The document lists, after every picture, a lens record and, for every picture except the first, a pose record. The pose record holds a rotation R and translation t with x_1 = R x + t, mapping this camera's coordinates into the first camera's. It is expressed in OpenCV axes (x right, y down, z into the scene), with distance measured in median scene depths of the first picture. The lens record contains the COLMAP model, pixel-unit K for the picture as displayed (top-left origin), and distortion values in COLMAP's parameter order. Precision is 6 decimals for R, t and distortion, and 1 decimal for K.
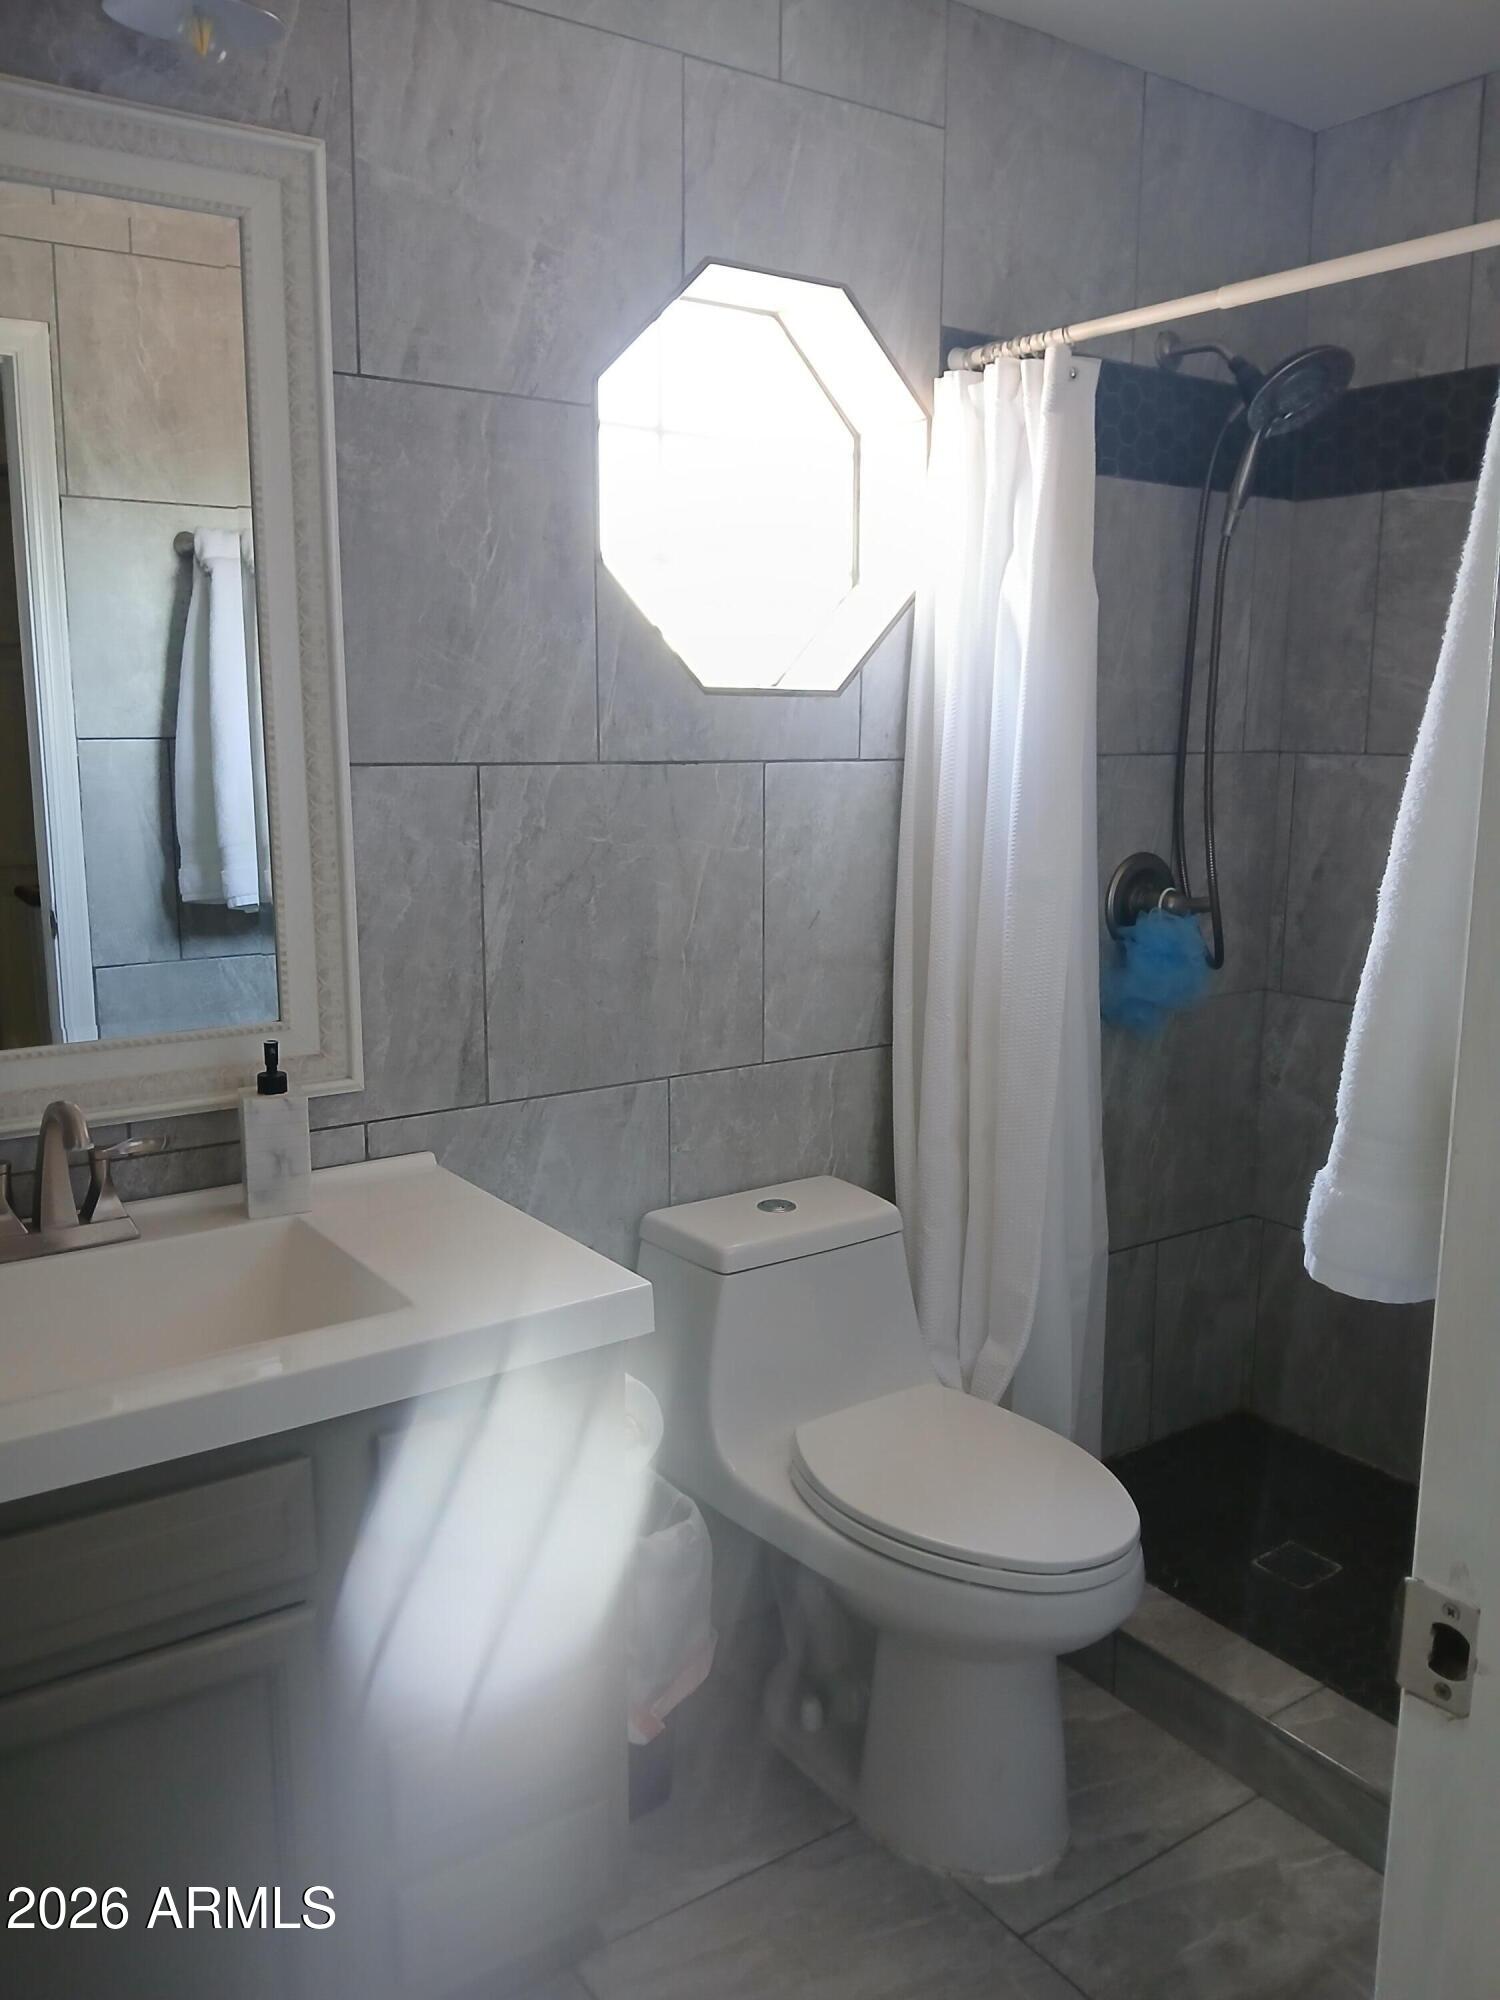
lens RADIAL K [[1599.3, 0, 750.0], [0, 1599.3, 1000.0], [0, 0, 1]] dist [-0.004085, -0.008715]
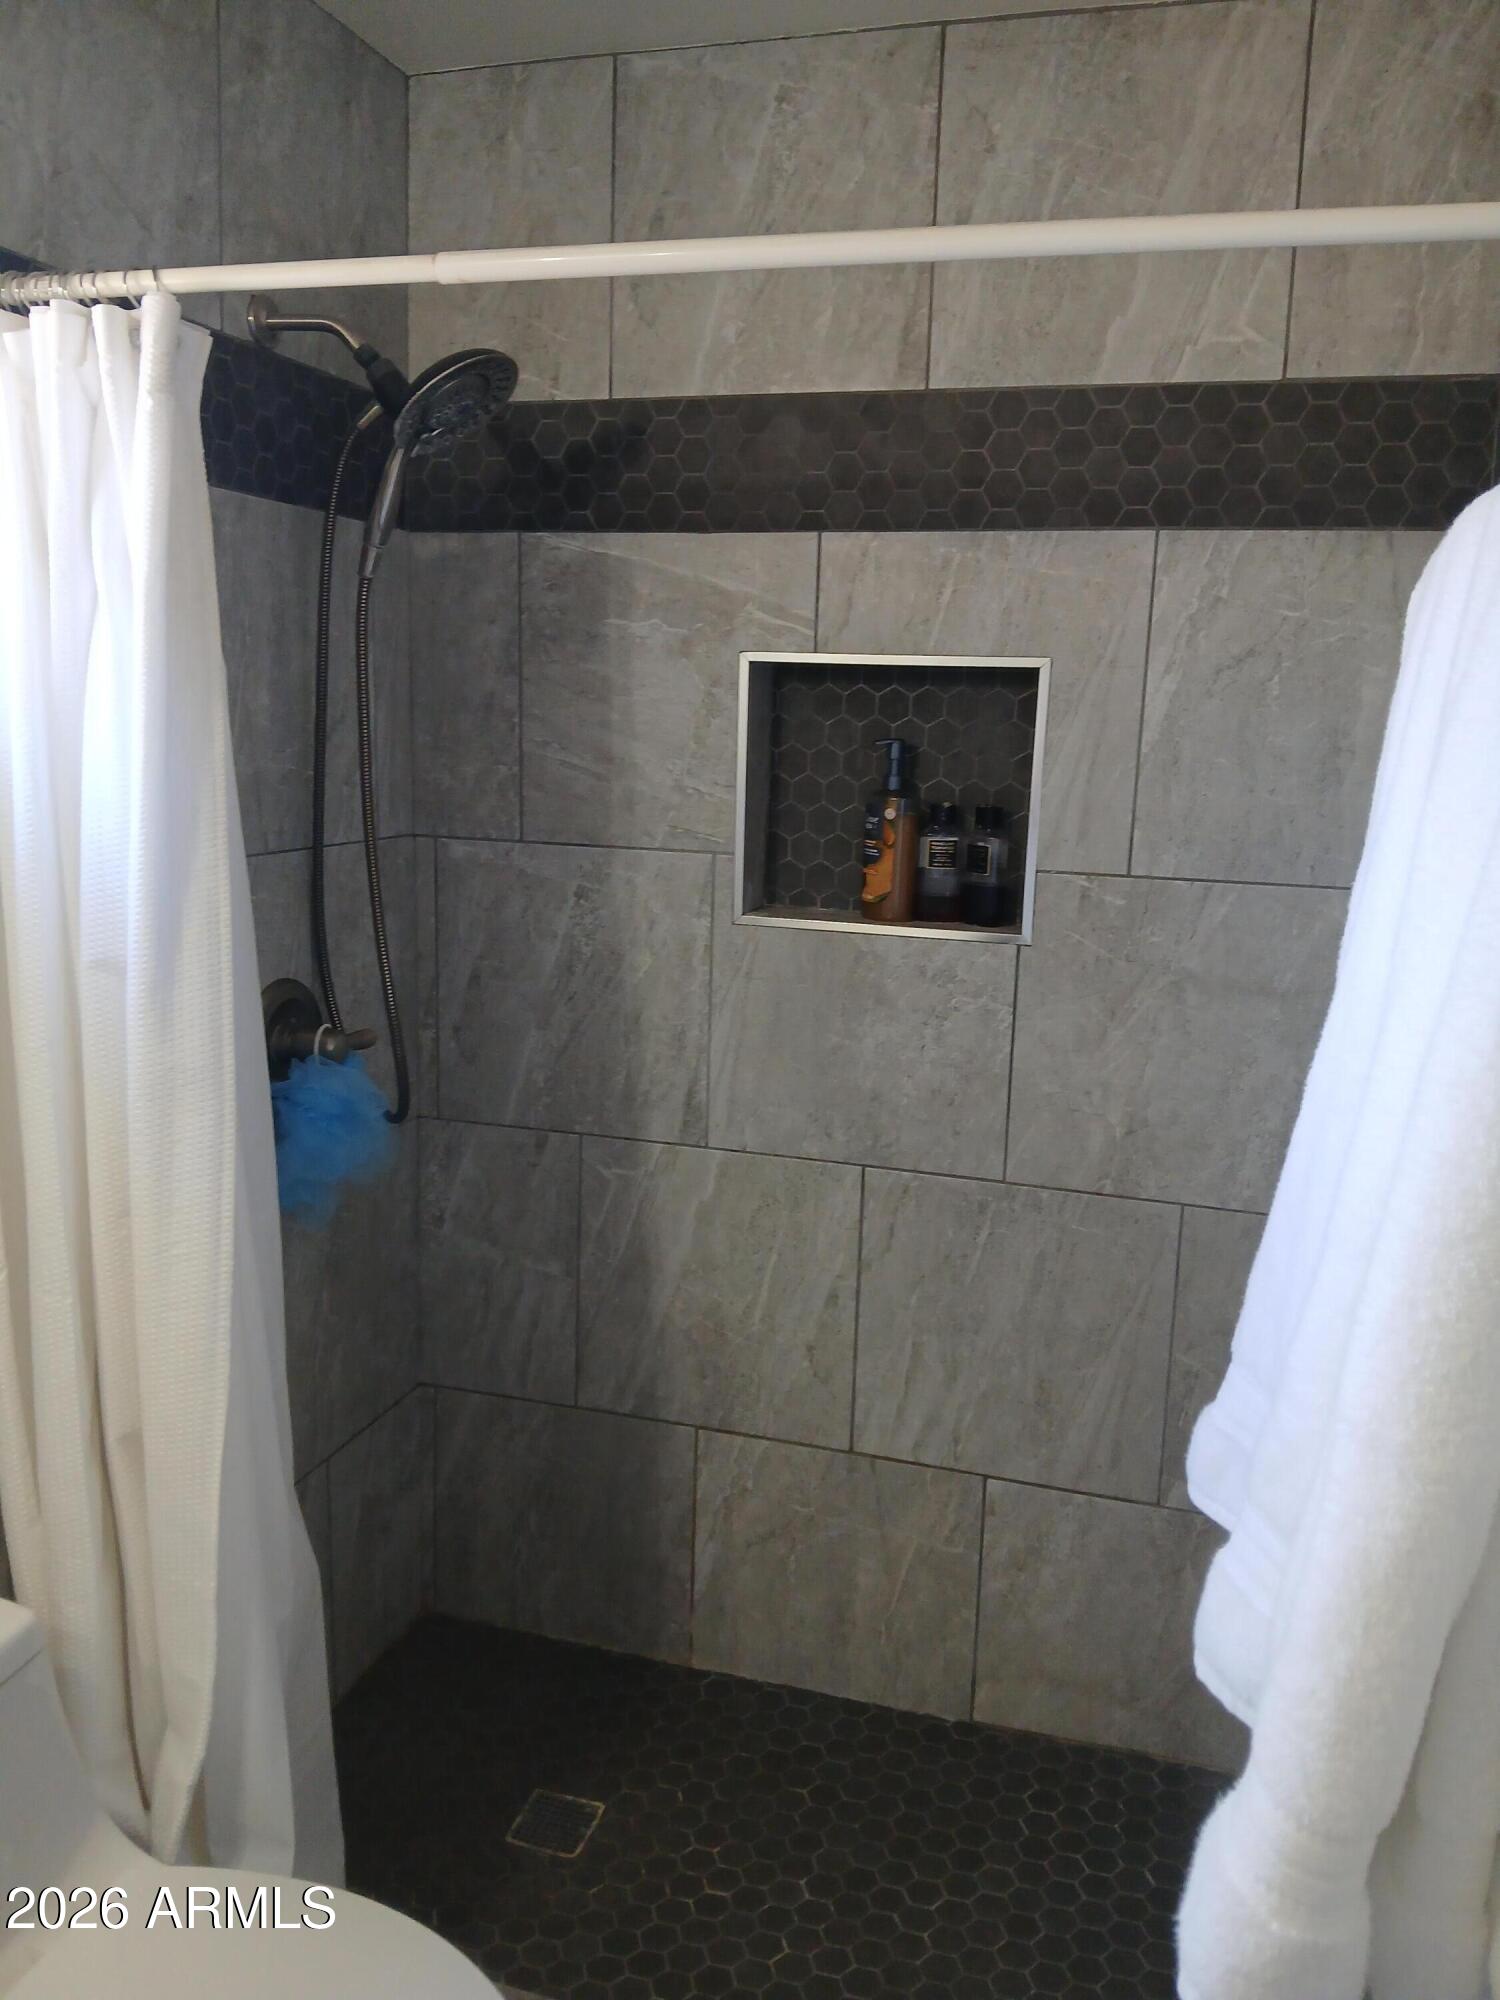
lens RADIAL K [[1576.3, 0, 750.0], [0, 1576.3, 1000.0], [0, 0, 1]] dist [0.126992, -0.260092]
pose [[0.789157, -0.095839, 0.606668, -0.042913], [0.085974, 0.995263, 0.045393, -0.101715], [-0.608144, 0.016336, 0.793658, 0.265214]]
